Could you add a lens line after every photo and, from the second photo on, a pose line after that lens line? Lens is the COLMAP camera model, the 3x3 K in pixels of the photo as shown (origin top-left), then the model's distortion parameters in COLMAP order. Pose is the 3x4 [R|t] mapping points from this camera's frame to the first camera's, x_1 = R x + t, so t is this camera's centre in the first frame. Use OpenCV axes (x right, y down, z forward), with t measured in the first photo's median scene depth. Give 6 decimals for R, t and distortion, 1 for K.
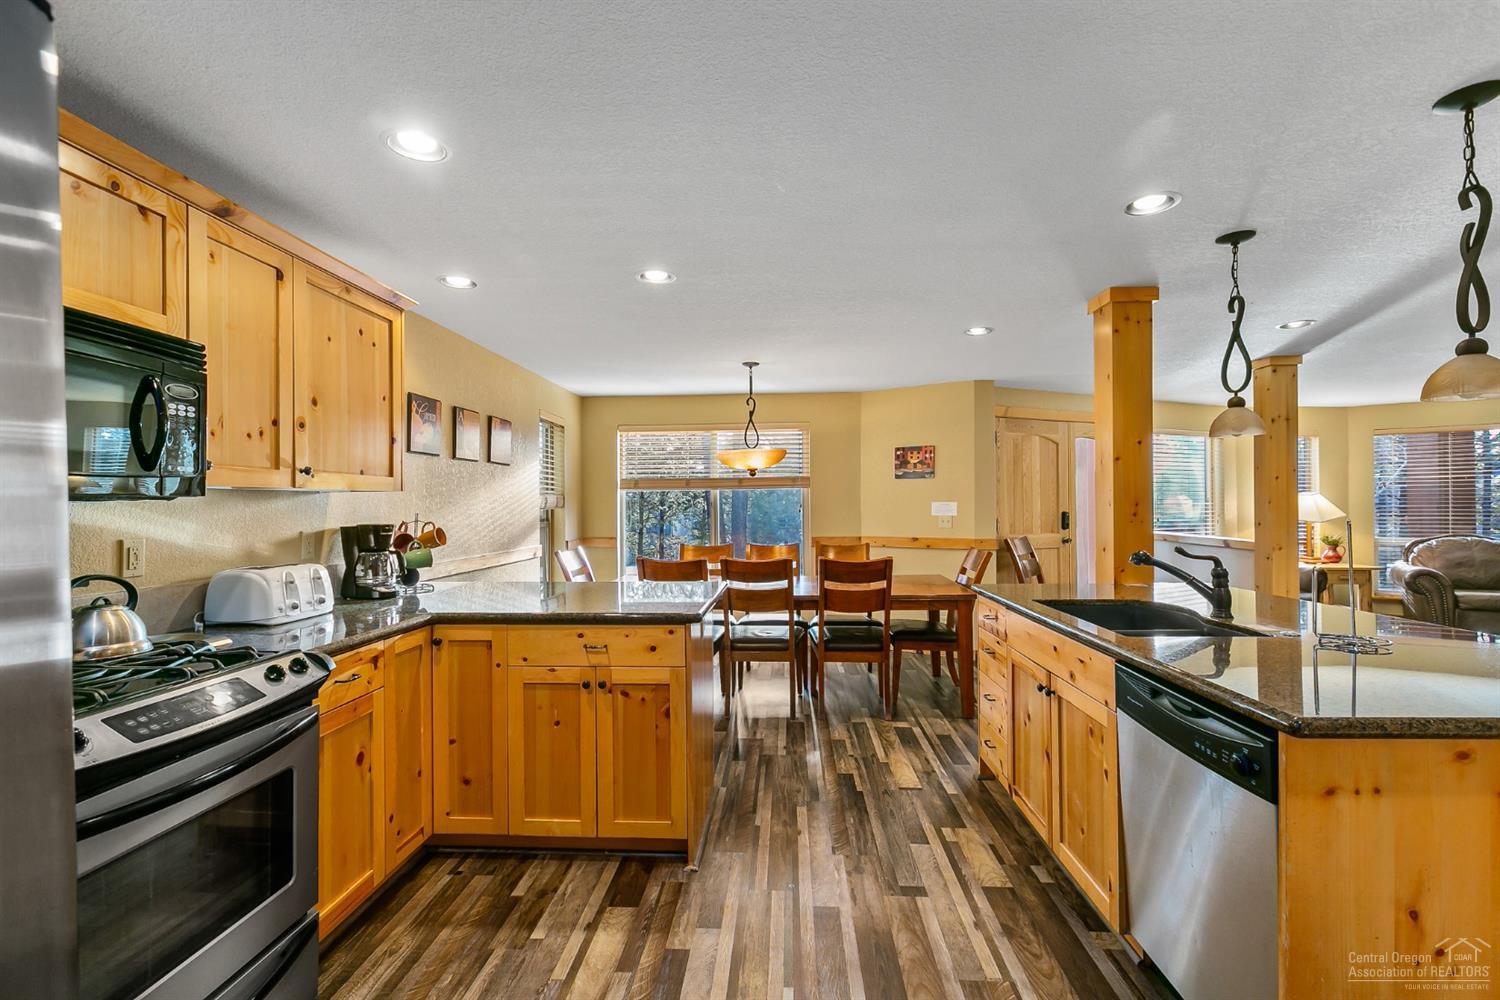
lens RADIAL K [[686.5, 0, 748.6], [0, 686.5, 500.5], [0, 0, 1]] dist [-0.001181, -0.000041]
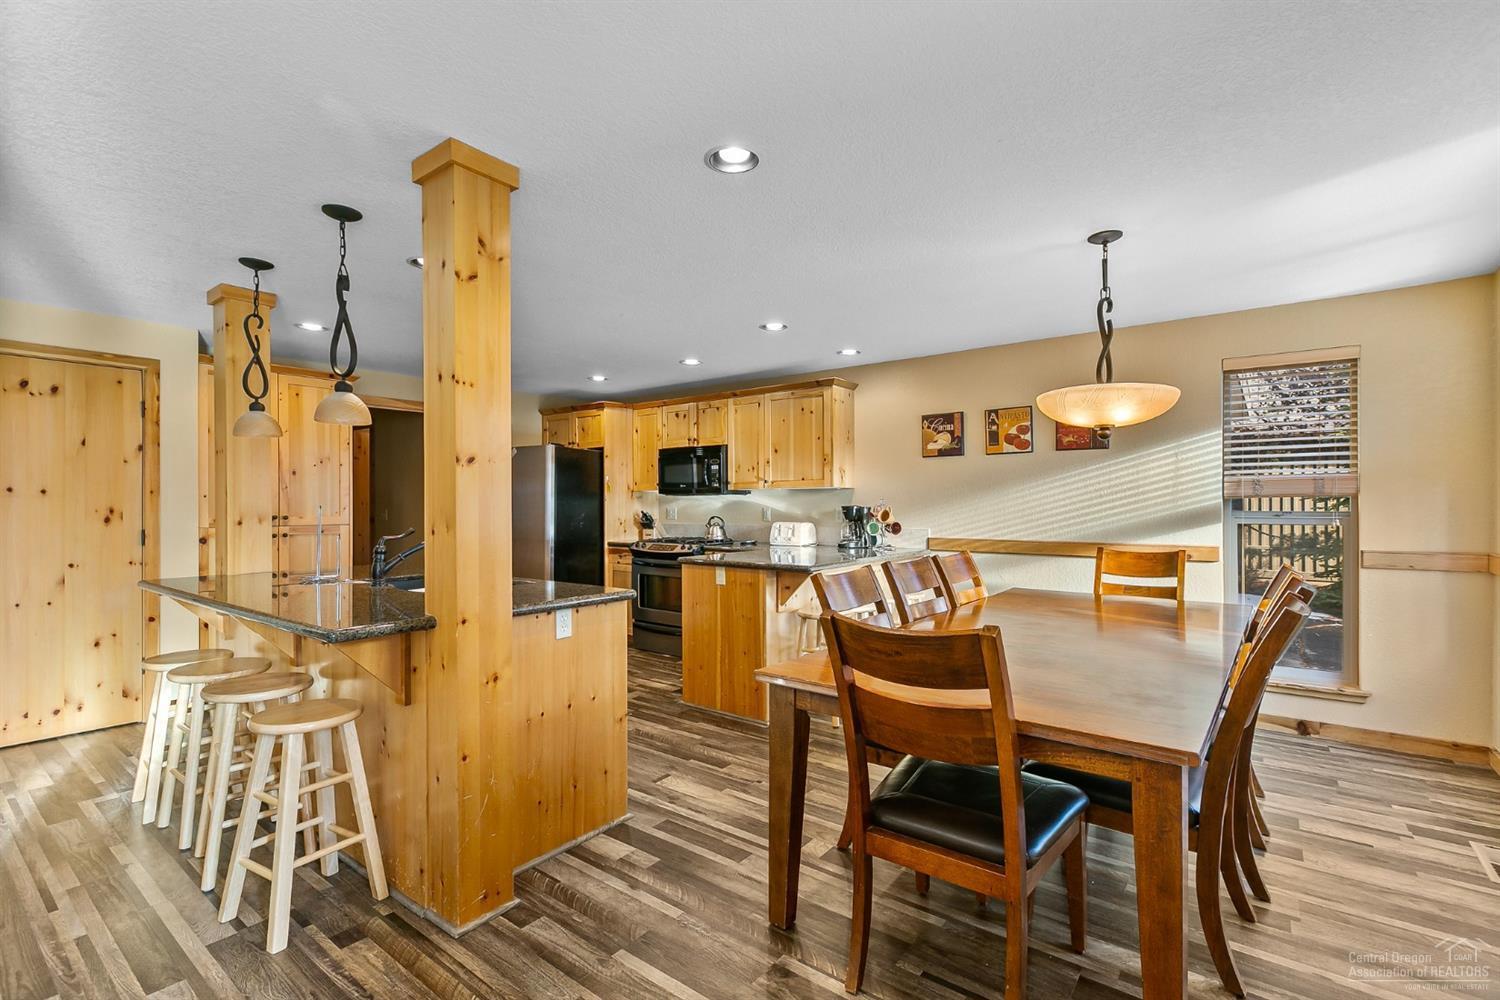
lens RADIAL K [[686.5, 0, 750.7], [0, 686.5, 502.2], [0, 0, 1]] dist [-0.001181, -0.000041]
pose [[-0.577518, 0.004837, -0.816363, 1.044970], [0.008148, 0.999967, 0.000161, 0.021920], [0.816337, -0.006559, -0.577539, 1.808797]]
